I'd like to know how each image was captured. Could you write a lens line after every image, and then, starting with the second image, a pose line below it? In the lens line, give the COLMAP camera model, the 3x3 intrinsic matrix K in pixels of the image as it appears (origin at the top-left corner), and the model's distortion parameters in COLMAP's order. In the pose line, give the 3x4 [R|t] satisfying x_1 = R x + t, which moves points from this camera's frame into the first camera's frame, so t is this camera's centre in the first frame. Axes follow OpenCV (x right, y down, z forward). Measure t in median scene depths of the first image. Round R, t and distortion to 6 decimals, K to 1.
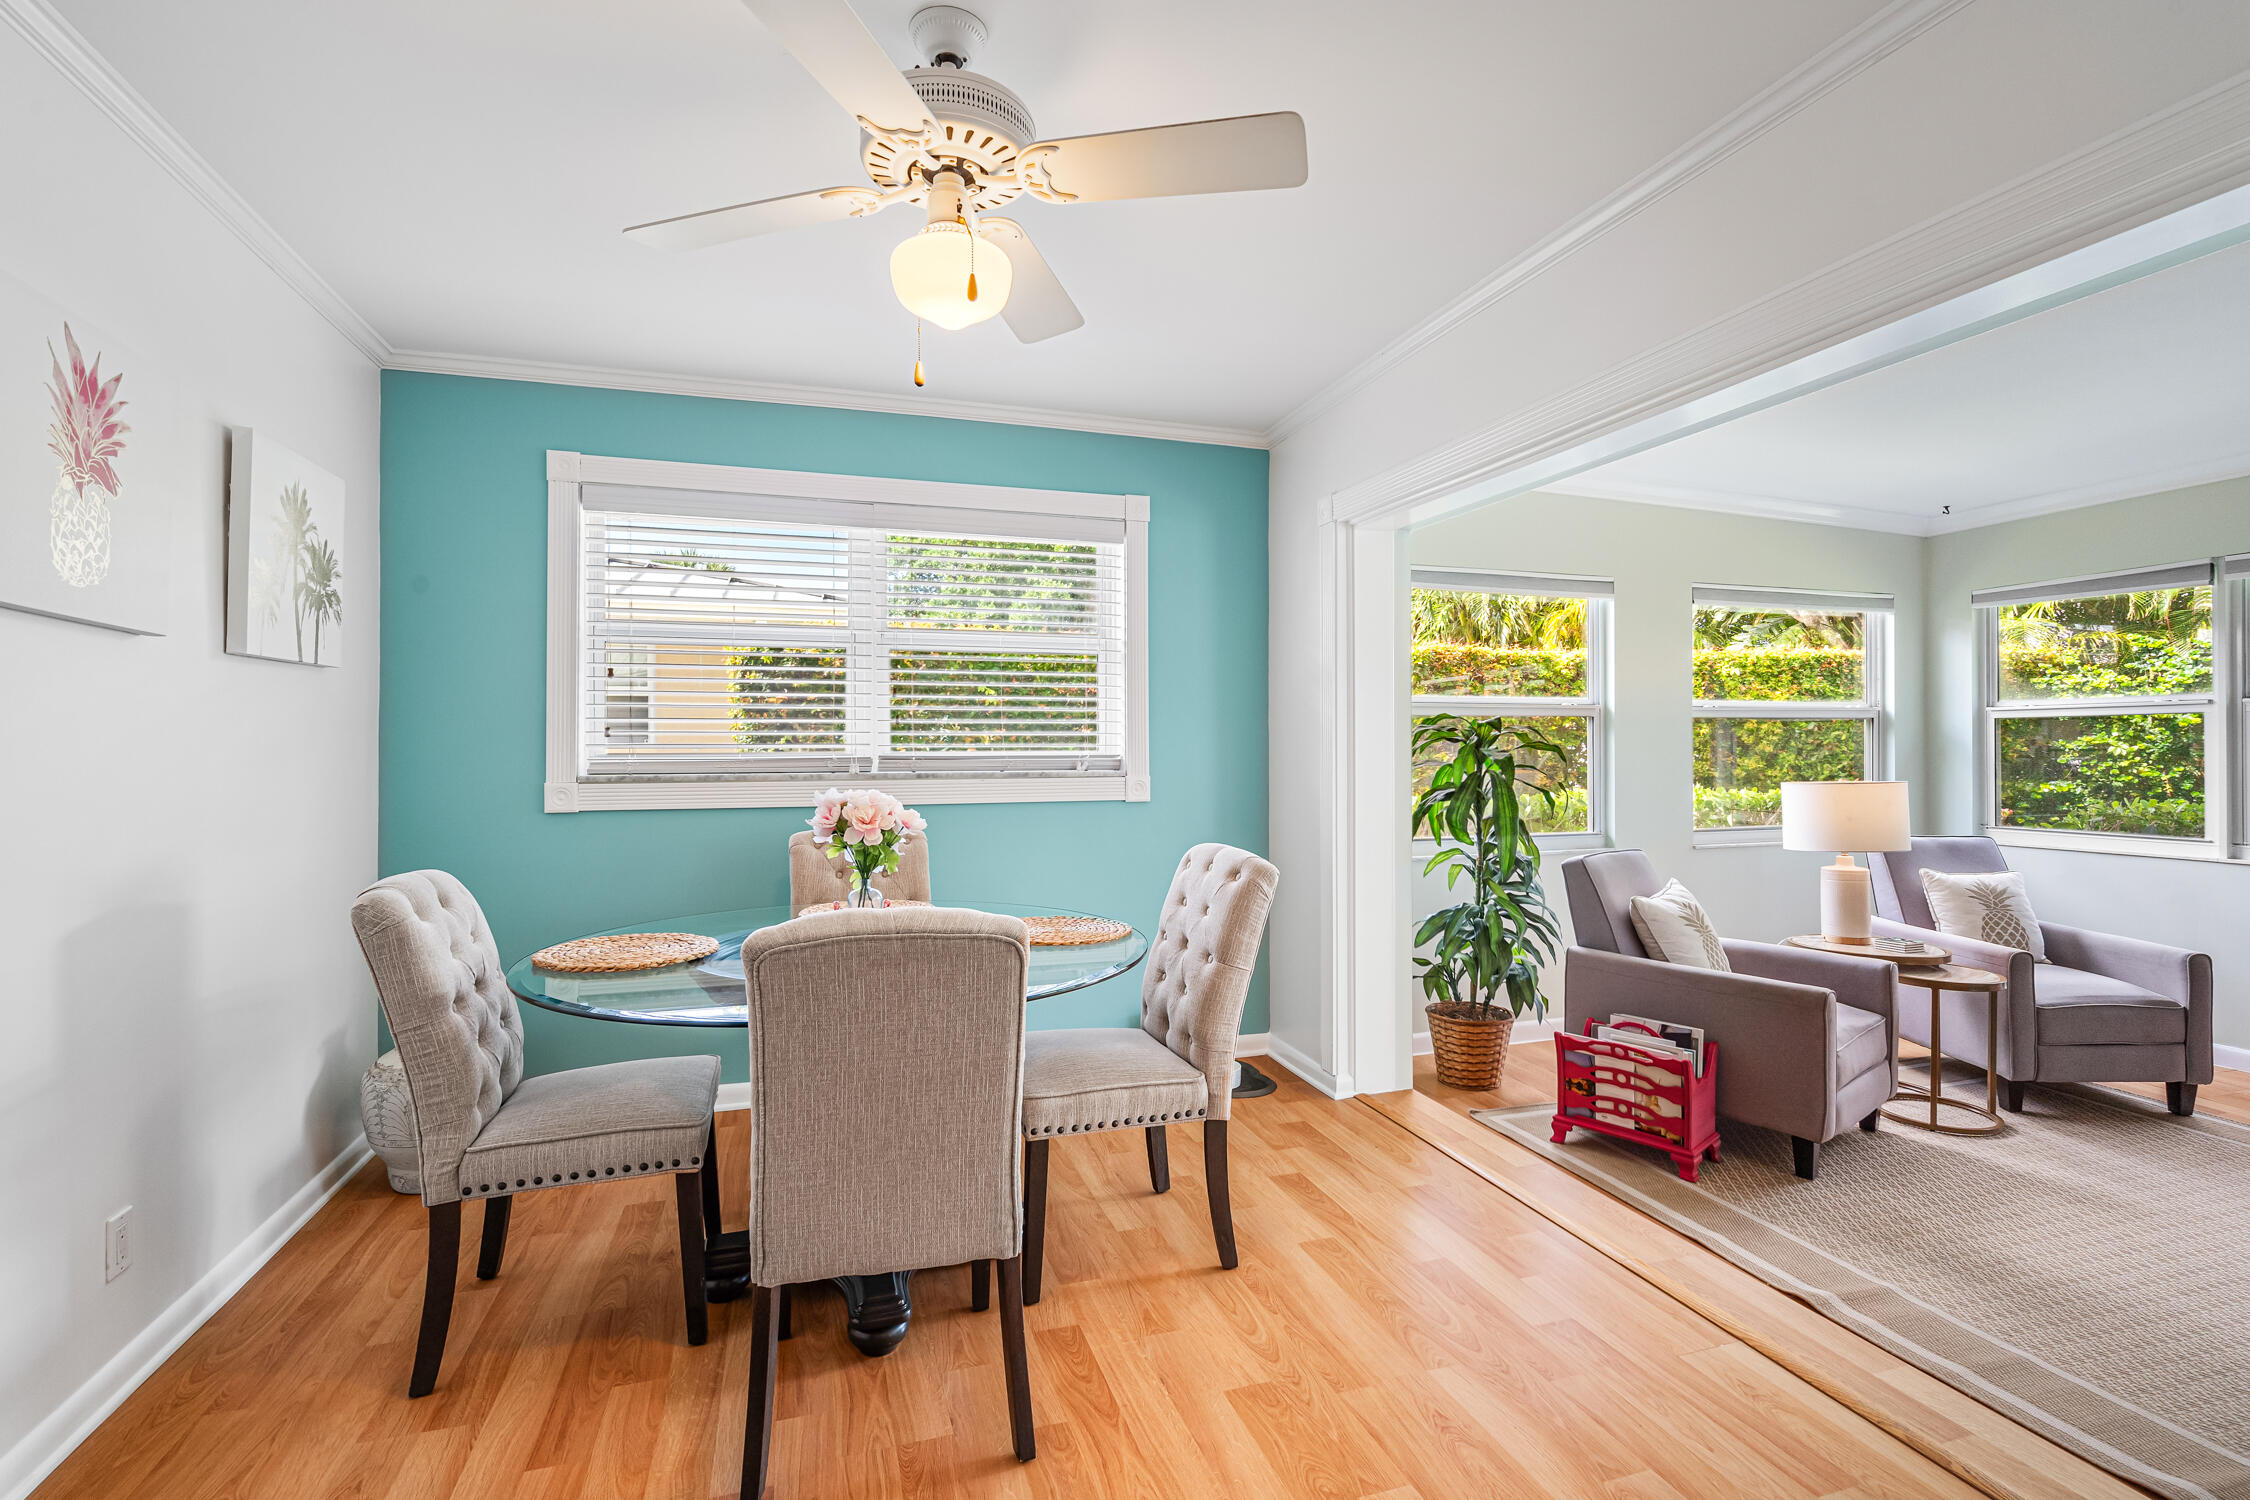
lens RADIAL K [[1063.3, 0, 1124.1], [0, 1063.3, 754.1], [0, 0, 1]] dist [-0.015635, 0.001376]
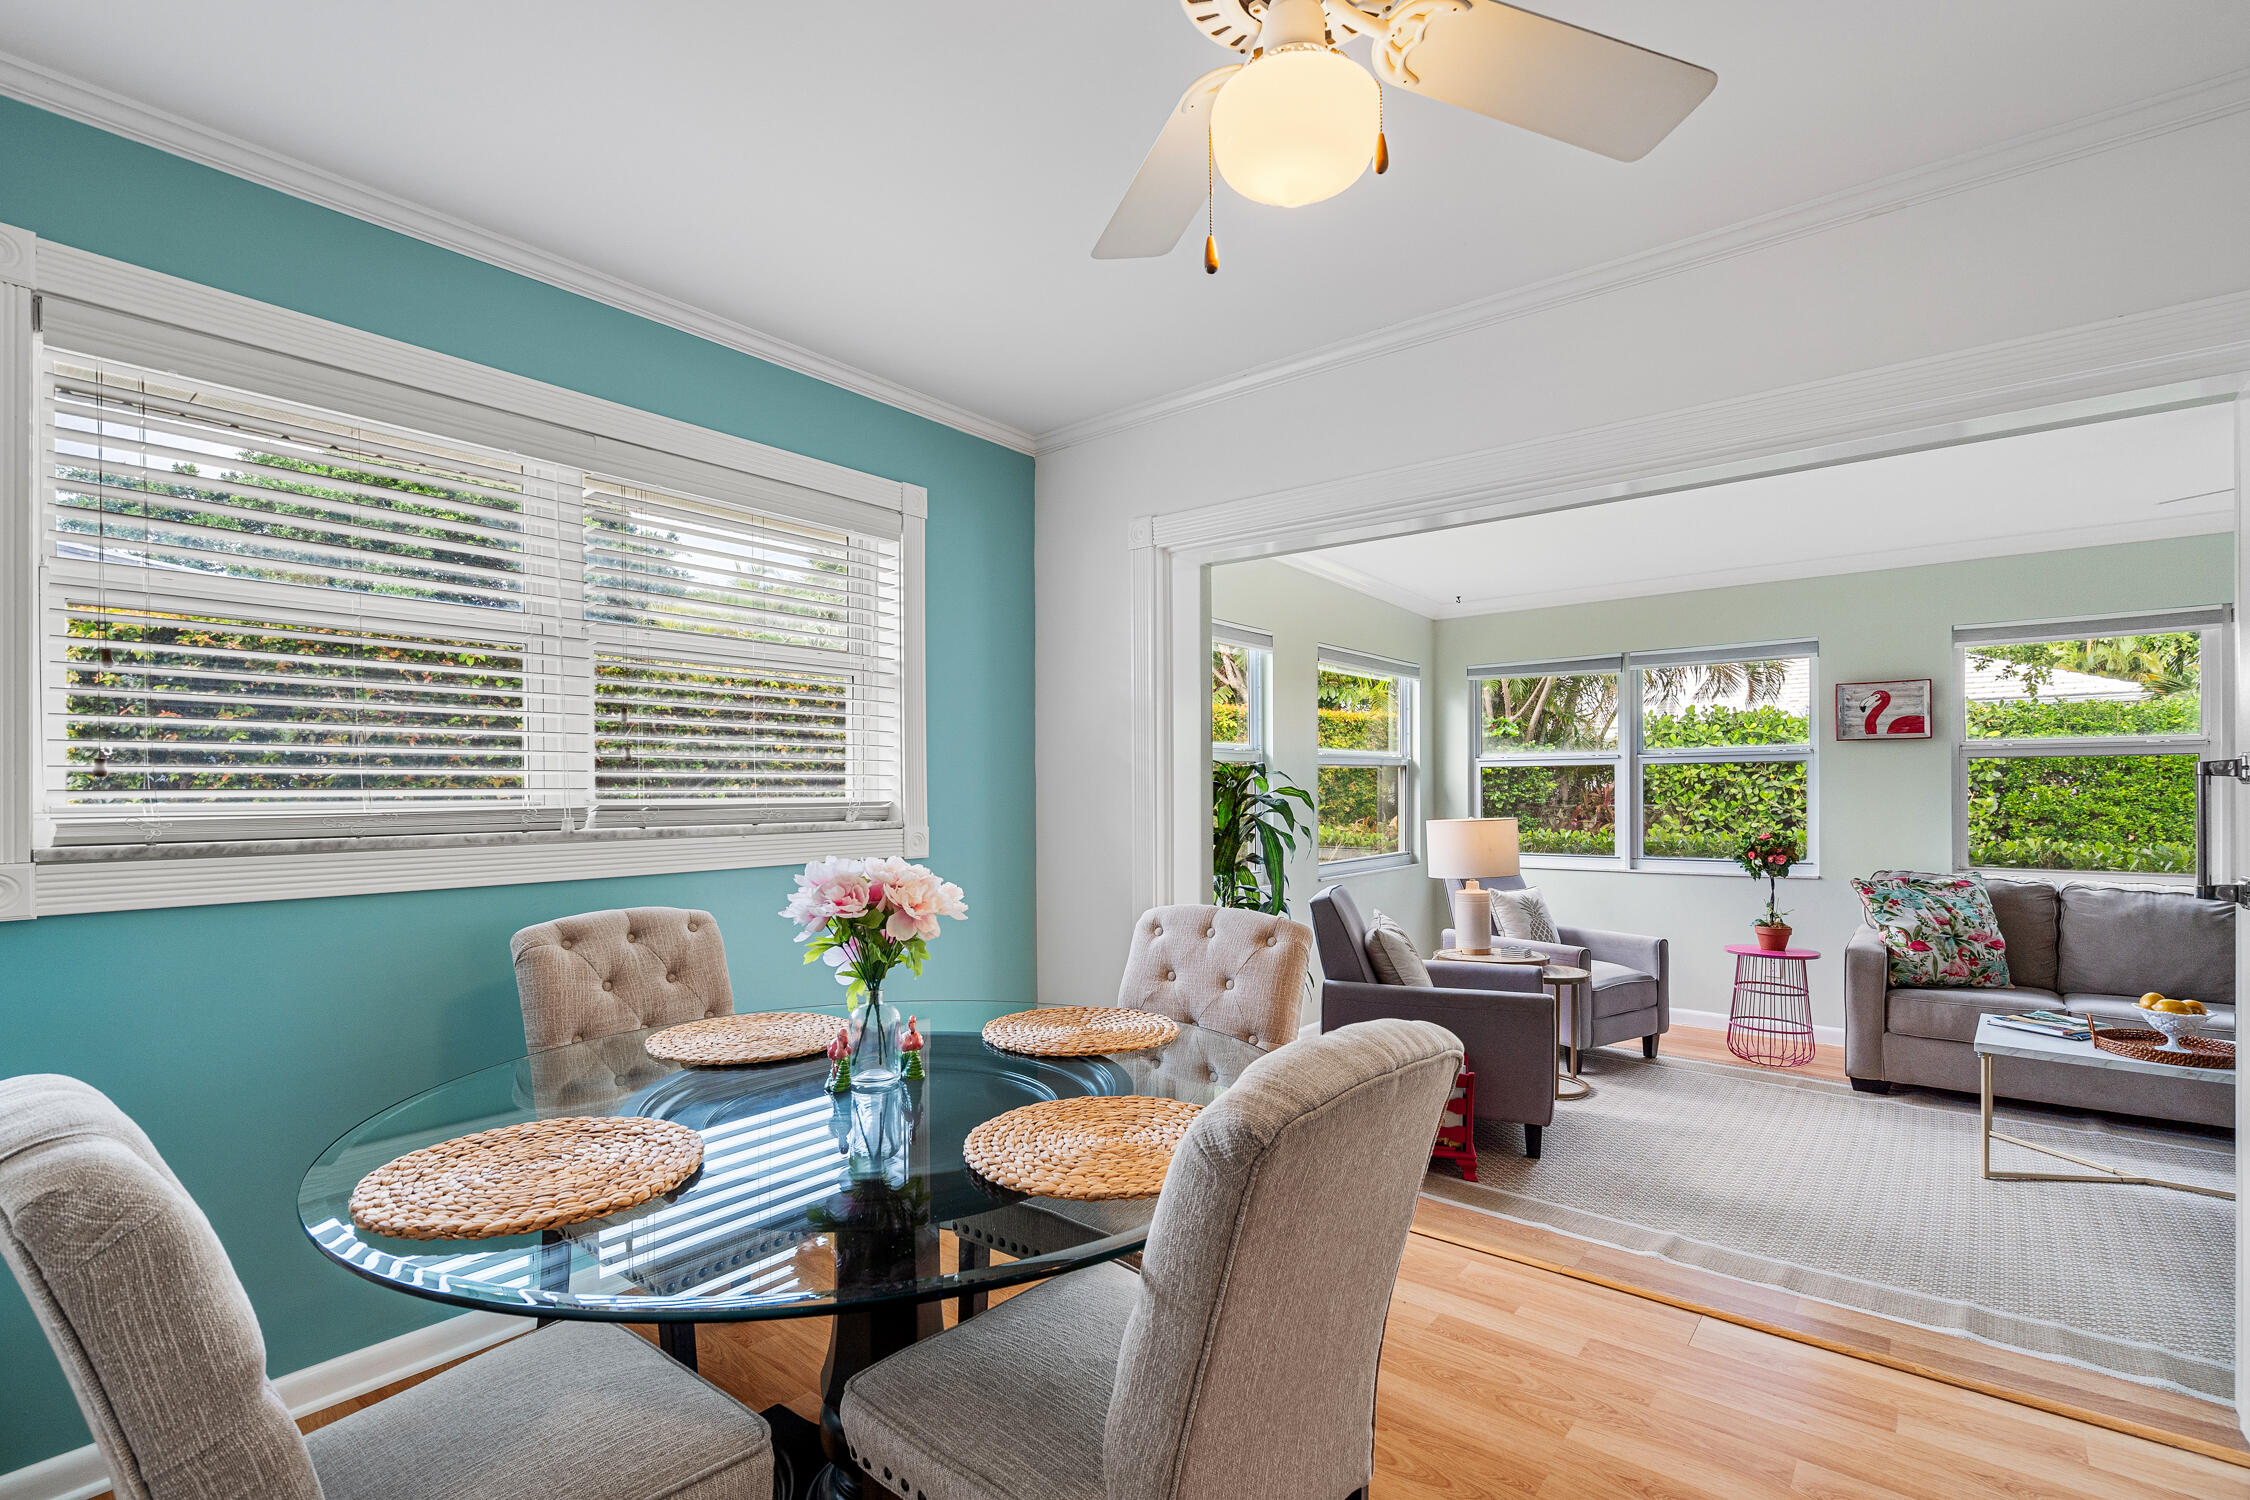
lens RADIAL K [[1069.5, 0, 1129.1], [0, 1069.5, 792.8], [0, 0, 1]] dist [-0.001522, 0.000112]
pose [[0.819806, -0.003857, 0.572629, -0.340241], [0.008628, 0.999947, -0.005618, 0.000207], [-0.572577, 0.009546, 0.819796, 0.240975]]
